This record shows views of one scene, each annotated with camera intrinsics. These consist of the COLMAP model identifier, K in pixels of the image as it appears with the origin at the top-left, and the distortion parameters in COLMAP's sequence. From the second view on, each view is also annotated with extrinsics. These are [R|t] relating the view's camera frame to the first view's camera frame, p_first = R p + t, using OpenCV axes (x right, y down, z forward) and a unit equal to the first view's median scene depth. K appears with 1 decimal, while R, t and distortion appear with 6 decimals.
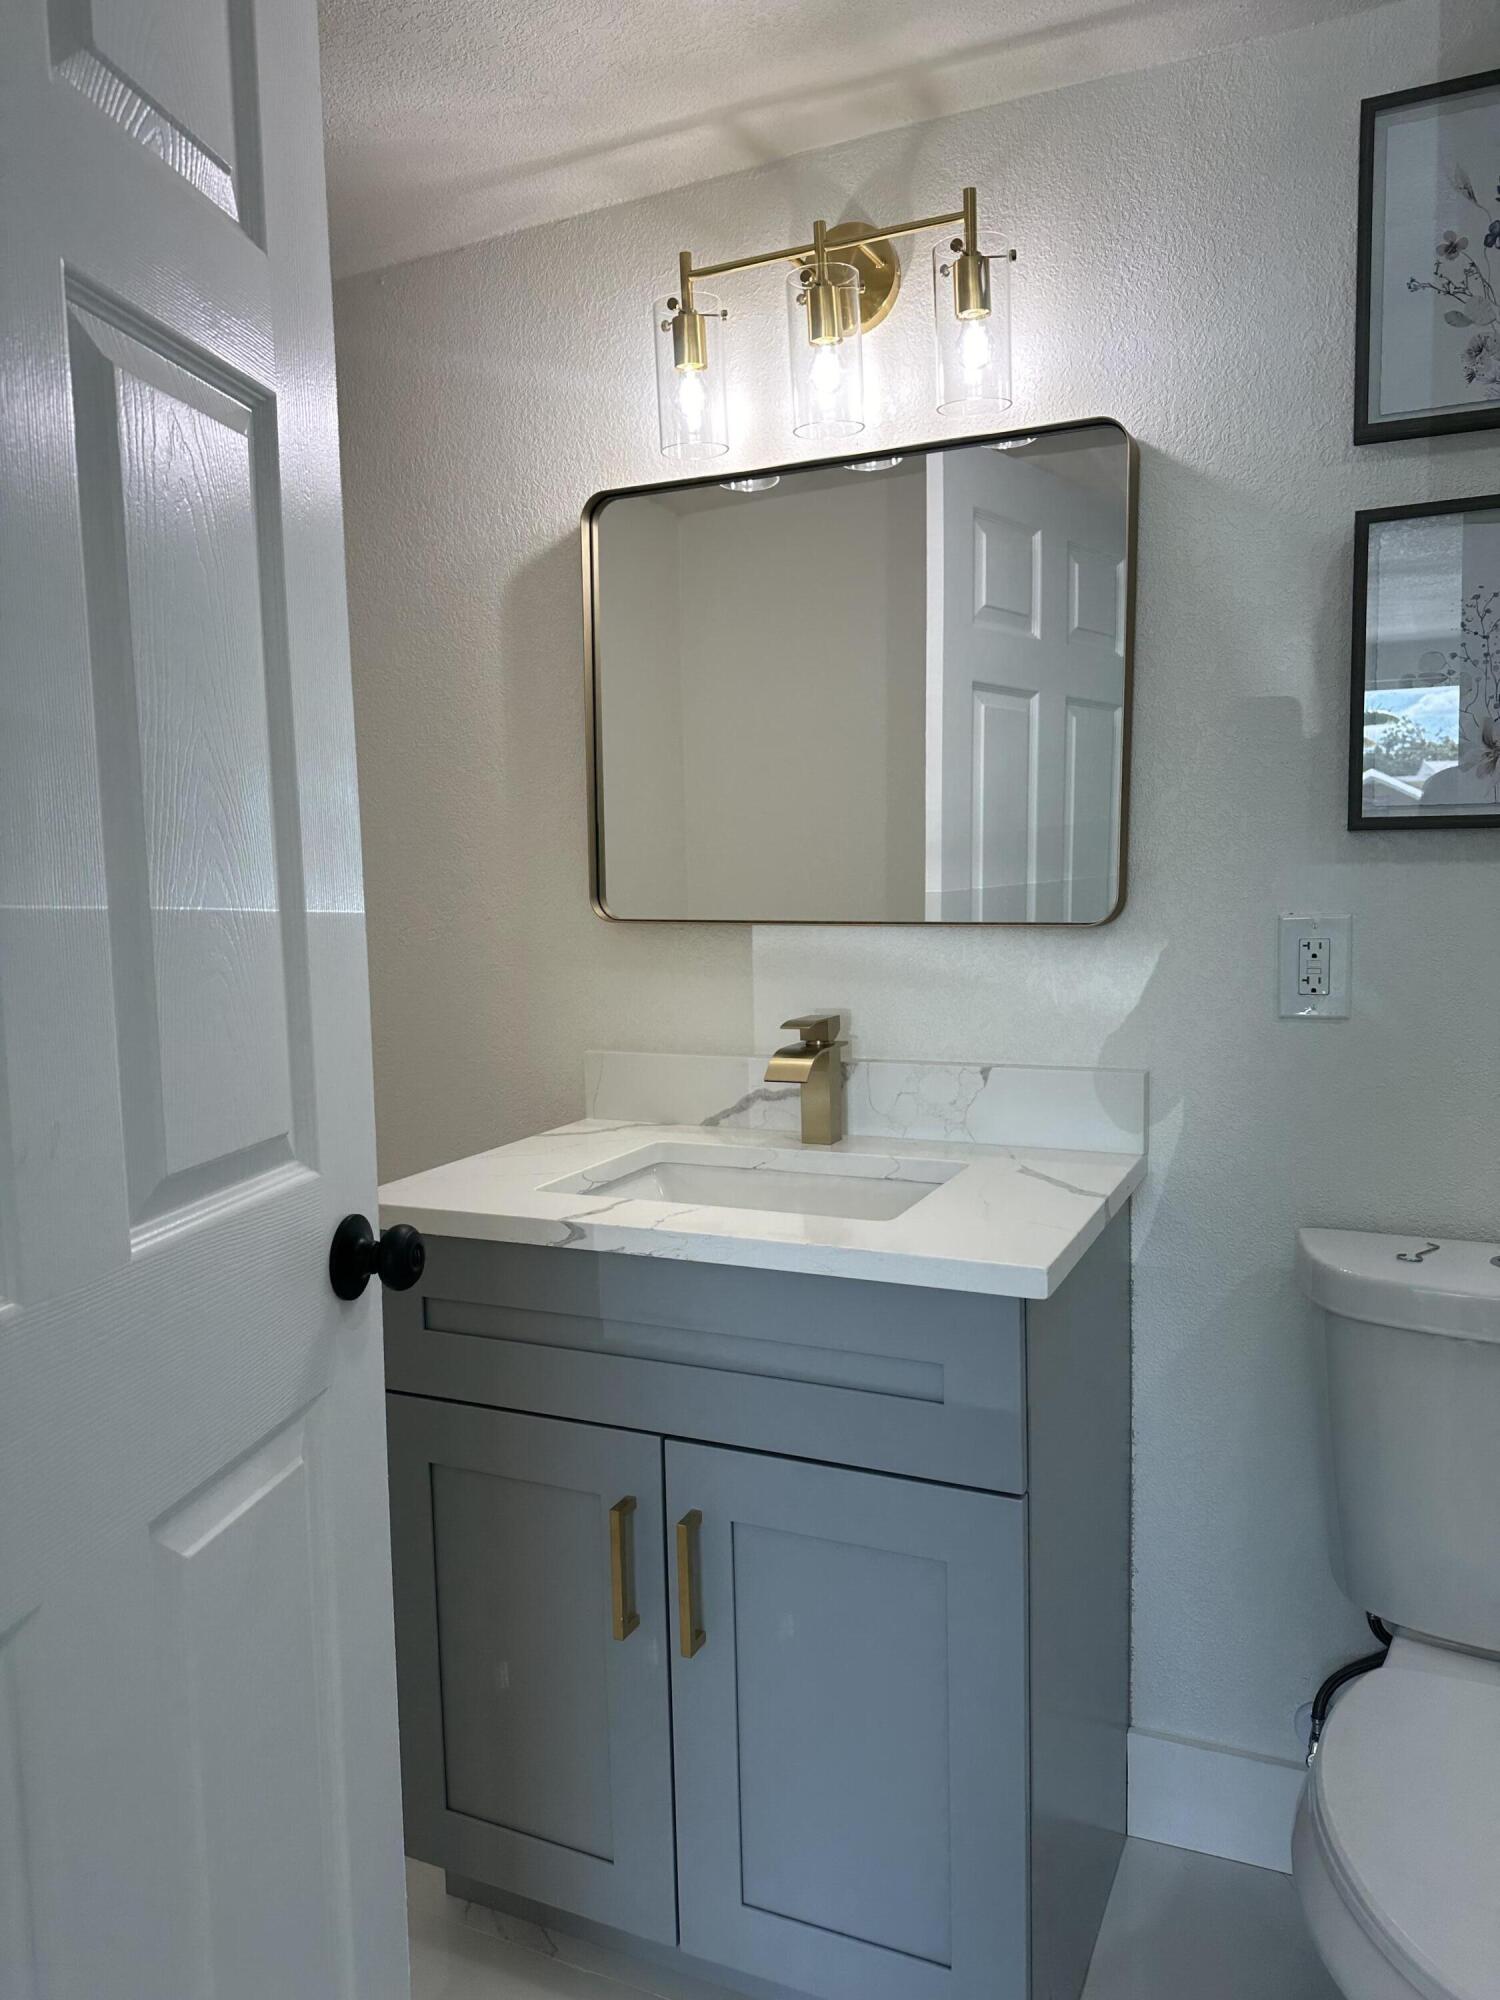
lens RADIAL K [[1414.6, 0, 743.9], [0, 1414.6, 991.1], [0, 0, 1]] dist [0.047041, -0.047020]
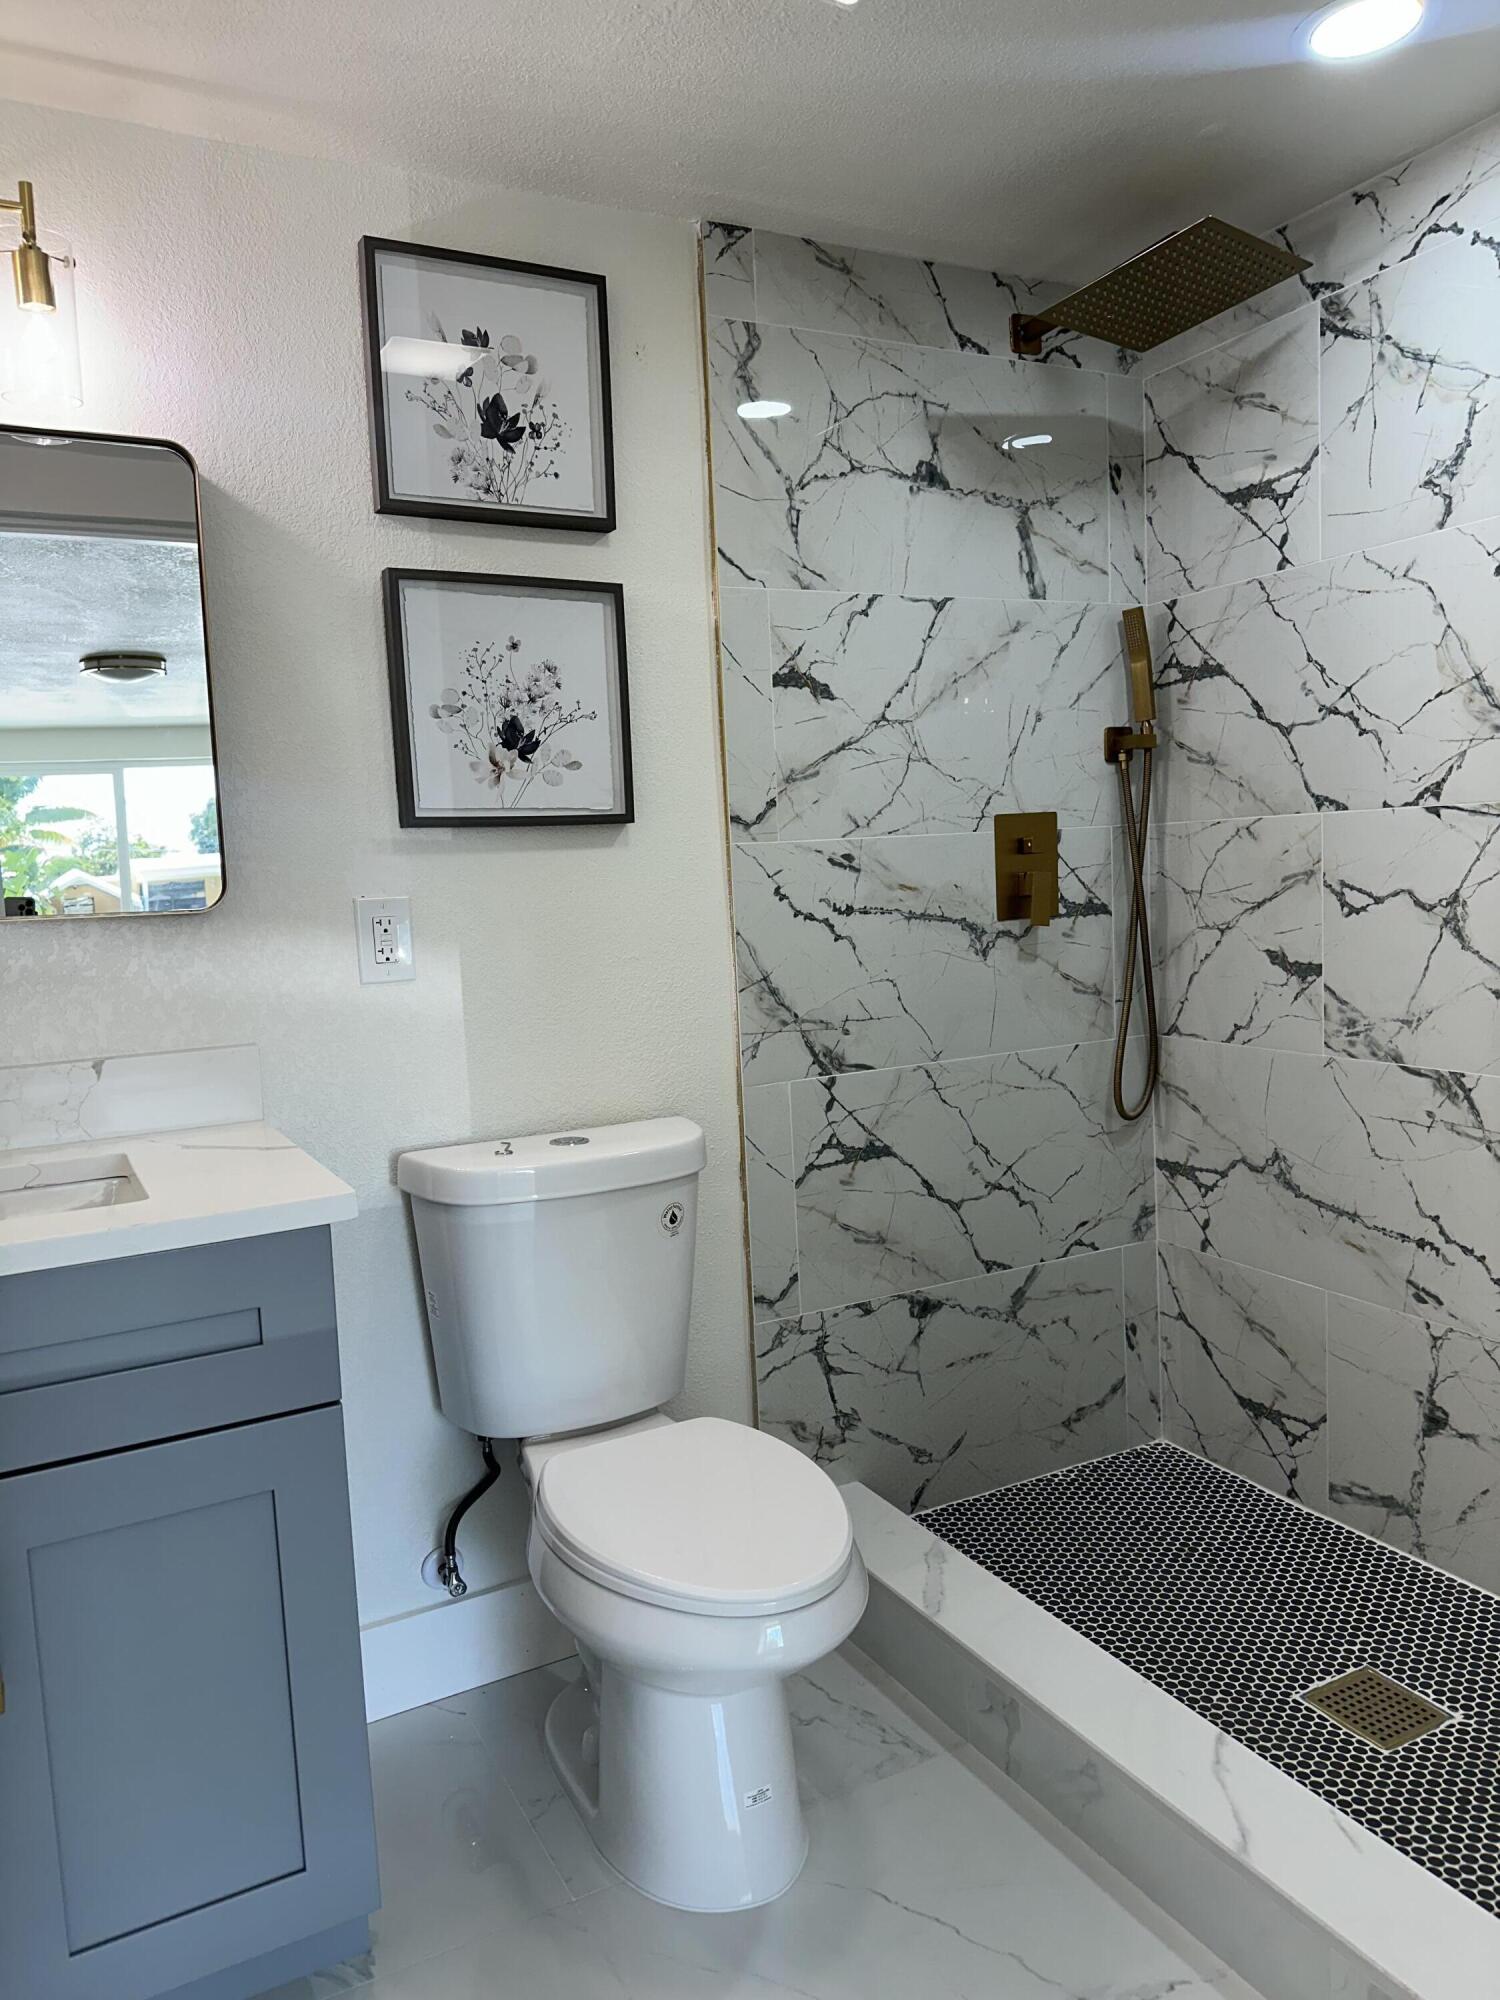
lens RADIAL K [[1395.5, 0, 756.4], [0, 1395.5, 998.2], [0, 0, 1]] dist [0.084858, -0.147671]
pose [[0.595621, -0.082281, 0.799041, -0.357345], [0.097856, 0.994764, 0.029491, 0.027277], [-0.797283, 0.060625, 0.600553, 0.036836]]
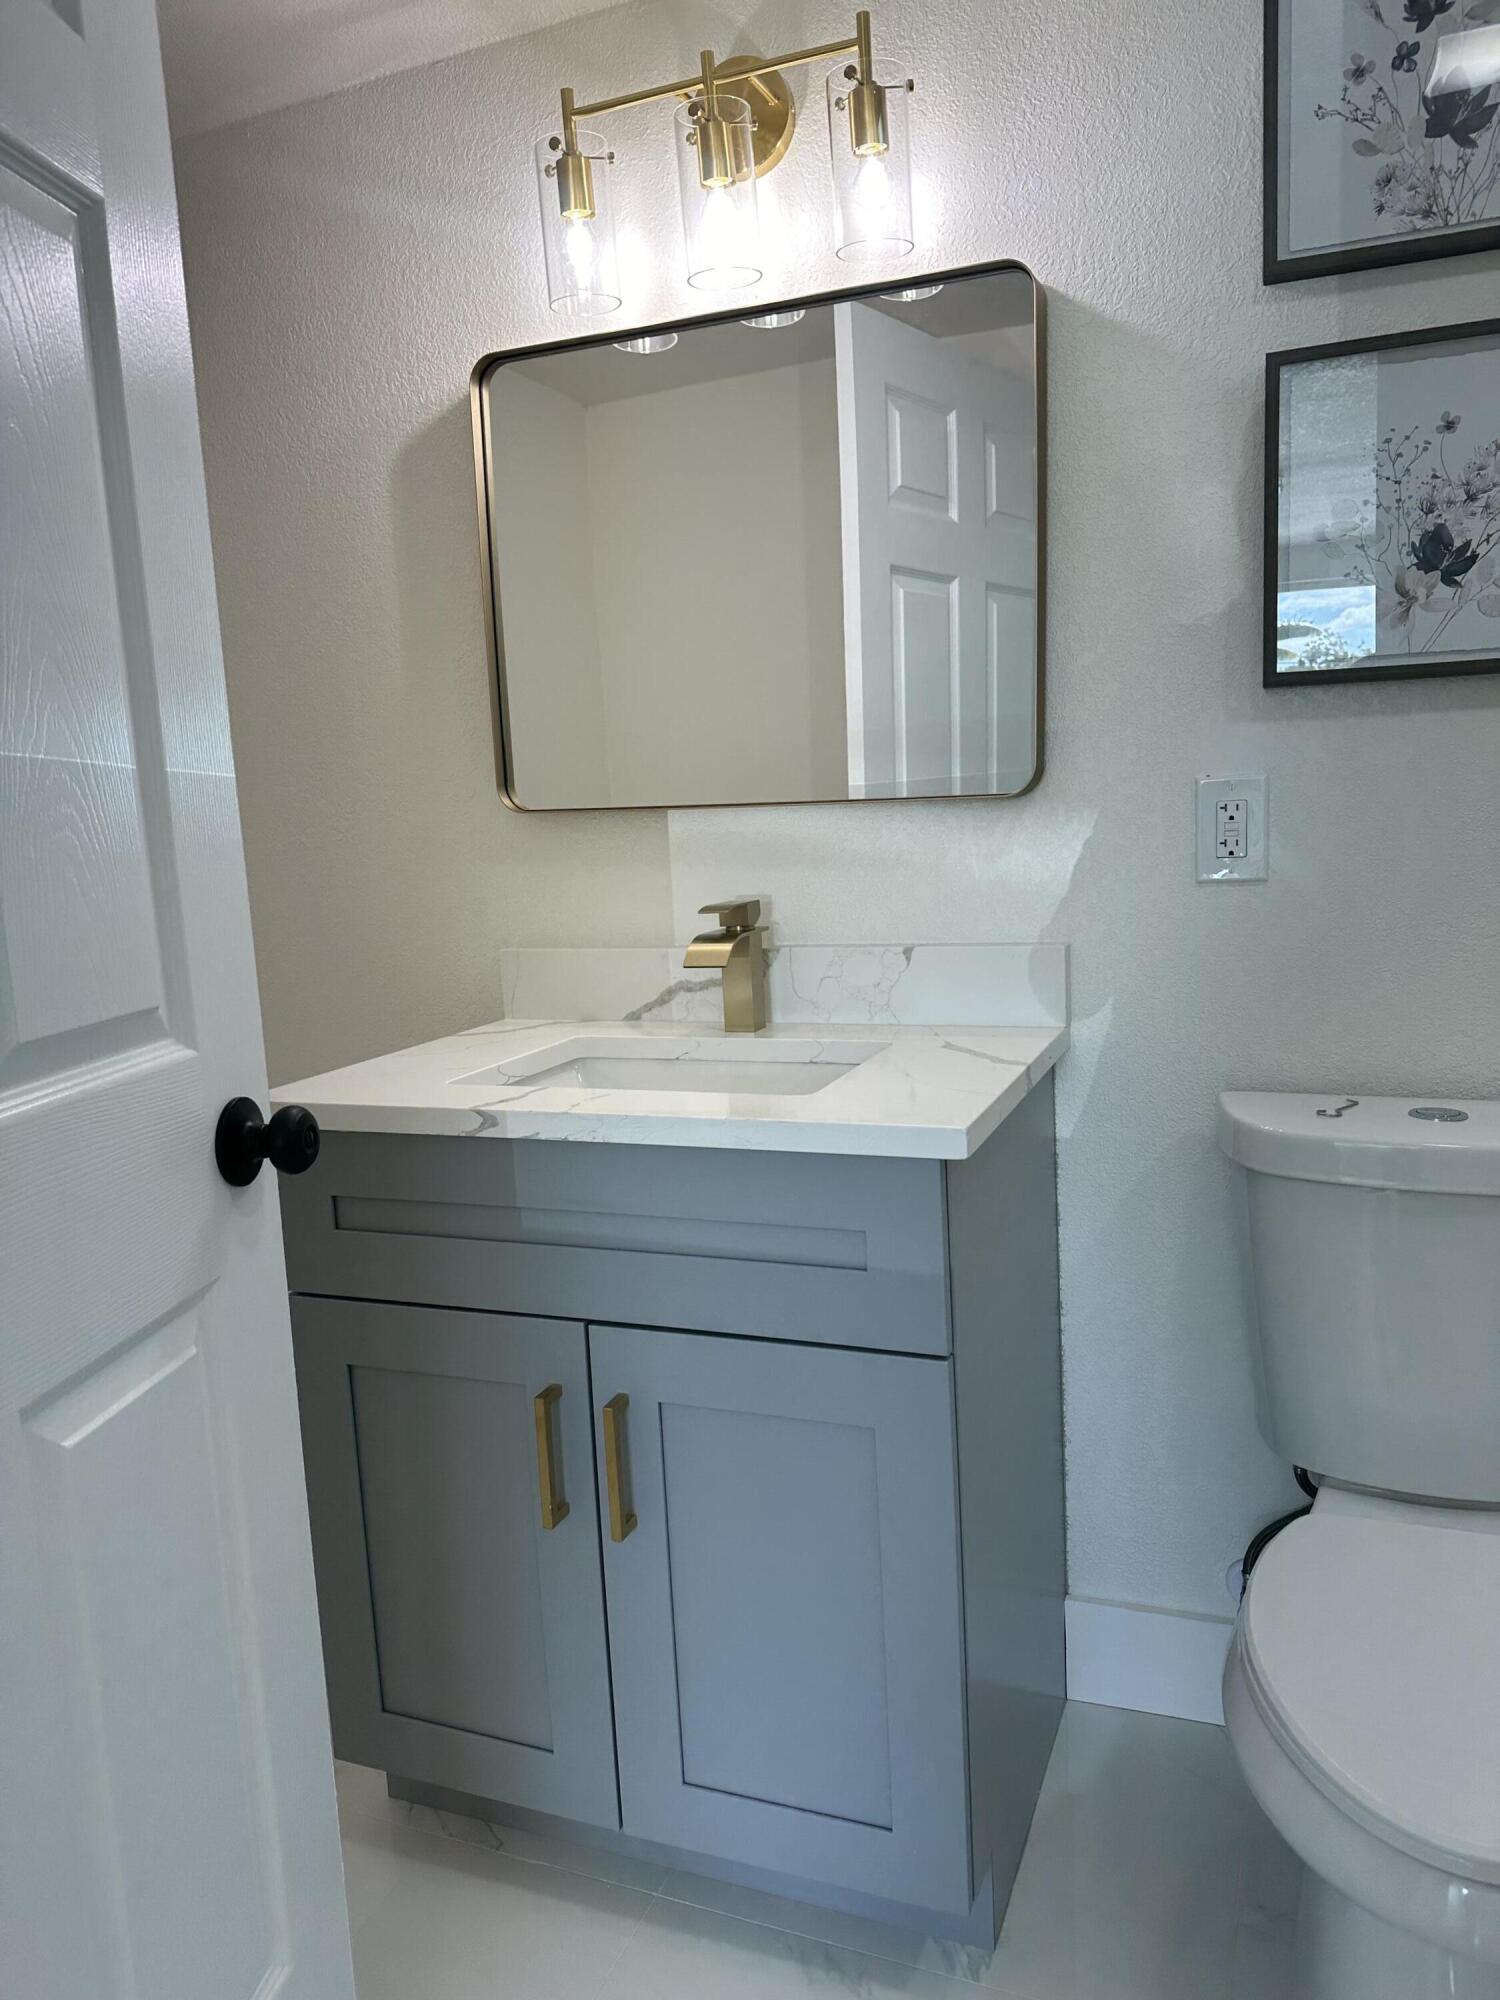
lens RADIAL K [[1415.4, 0, 757.7], [0, 1415.4, 985.2], [0, 0, 1]] dist [0.047037, -0.042638]
pose [[0.998111, -0.034487, 0.050851, 0.017064], [0.032119, 0.998394, 0.046676, 0.034521], [-0.052379, -0.044954, 0.997615, 0.025238]]
